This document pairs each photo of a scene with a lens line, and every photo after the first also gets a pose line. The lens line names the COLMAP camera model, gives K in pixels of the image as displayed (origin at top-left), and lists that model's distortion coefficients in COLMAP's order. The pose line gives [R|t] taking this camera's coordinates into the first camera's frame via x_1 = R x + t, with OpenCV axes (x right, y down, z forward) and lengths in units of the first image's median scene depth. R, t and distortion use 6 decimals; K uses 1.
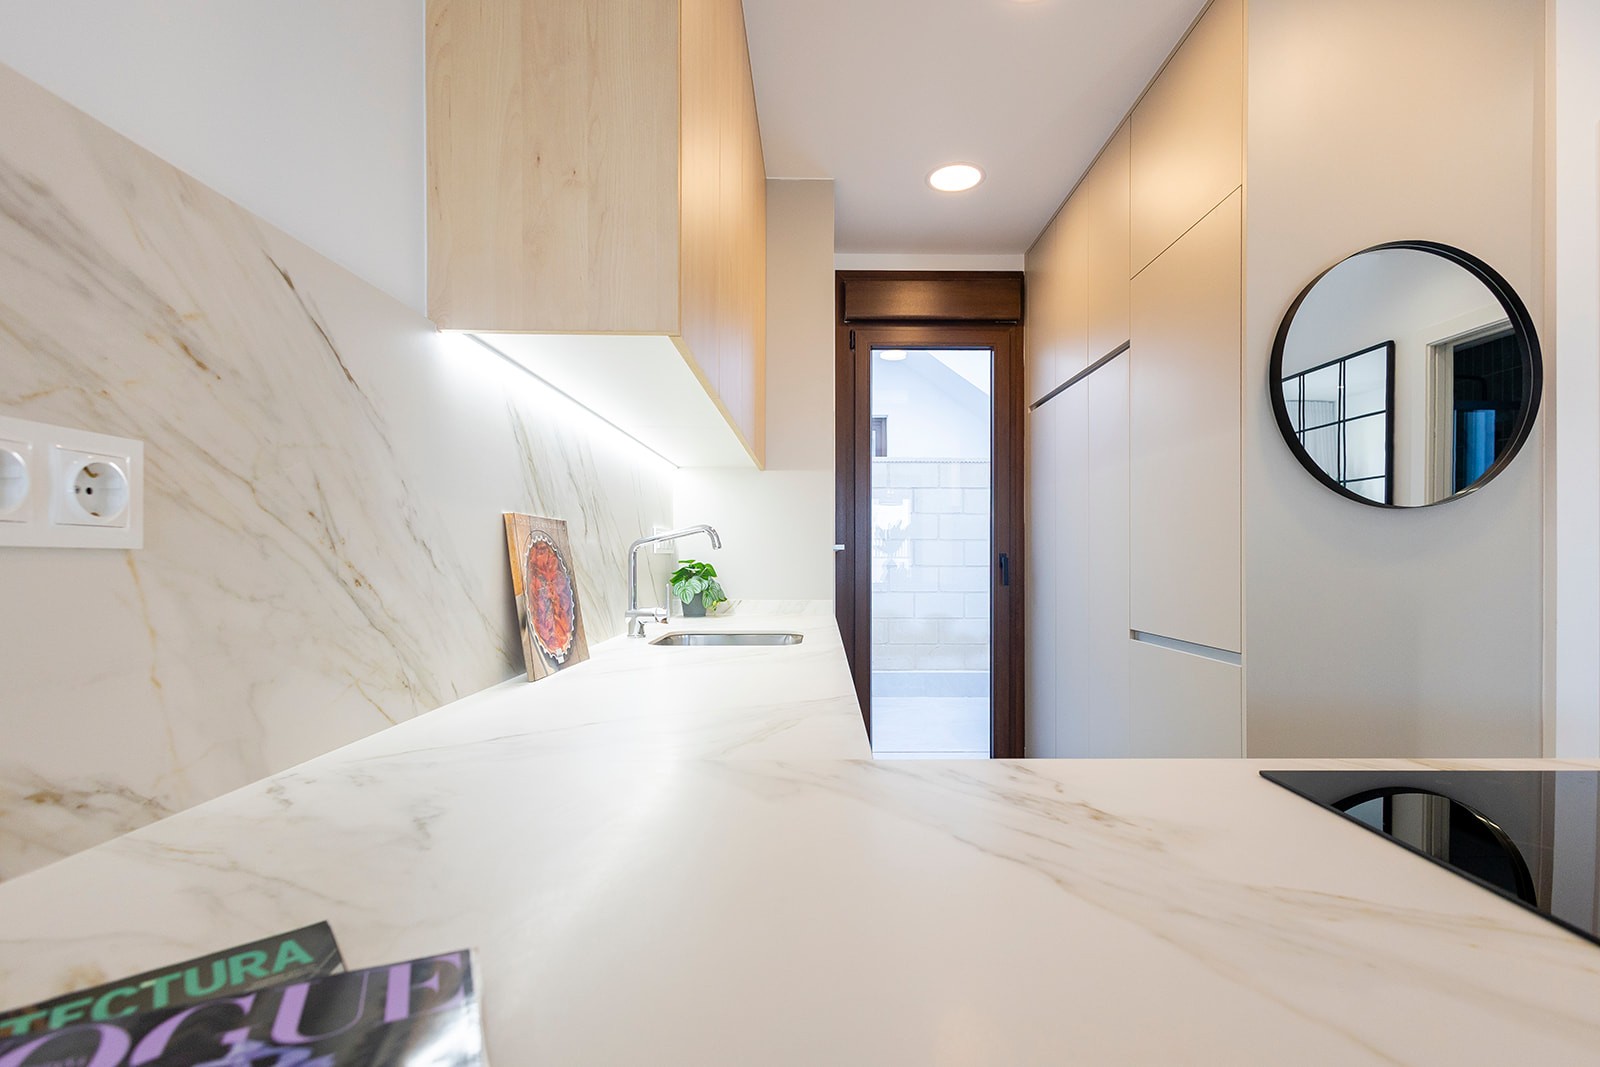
lens RADIAL K [[742.6, 0, 814.0], [0, 742.6, 549.5], [0, 0, 1]] dist [0.007995, -0.002296]
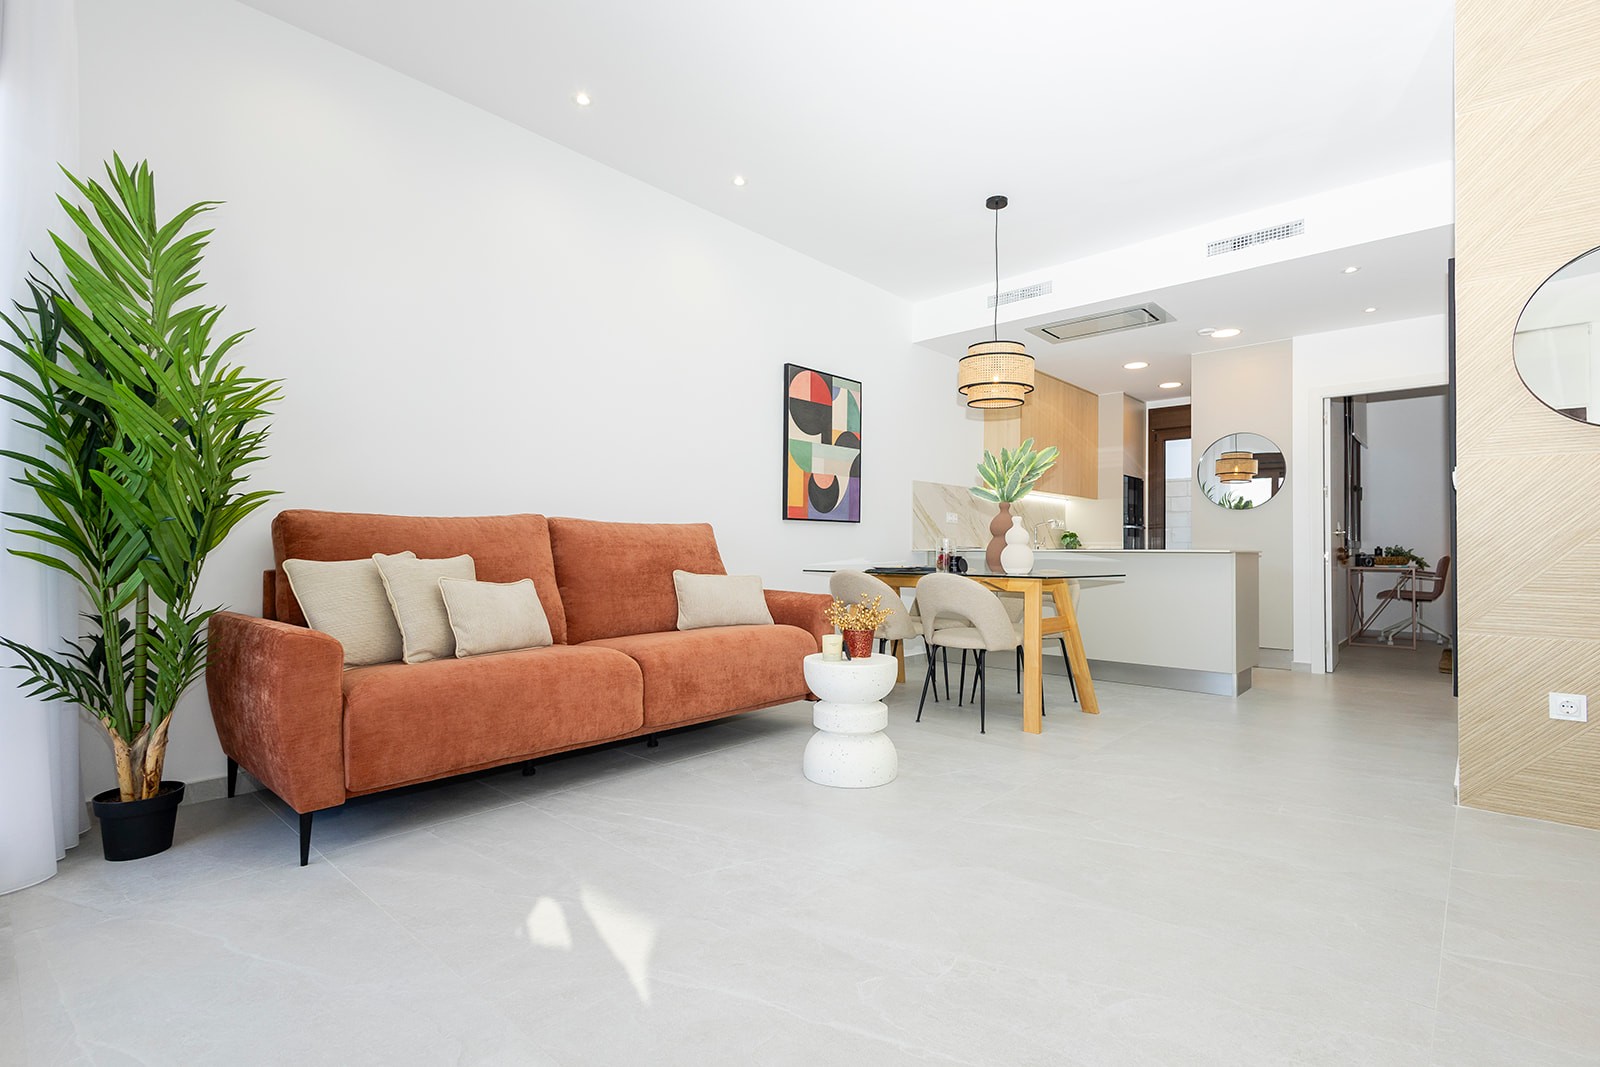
lens RADIAL K [[742.6, 0, 819.0], [0, 742.6, 546.7], [0, 0, 1]] dist [0.007995, -0.002296]
pose [[0.750976, 0.008606, -0.660274, 2.174198], [-0.006650, 0.999963, 0.005470, 0.138055], [0.660297, 0.000283, 0.751005, -3.874286]]
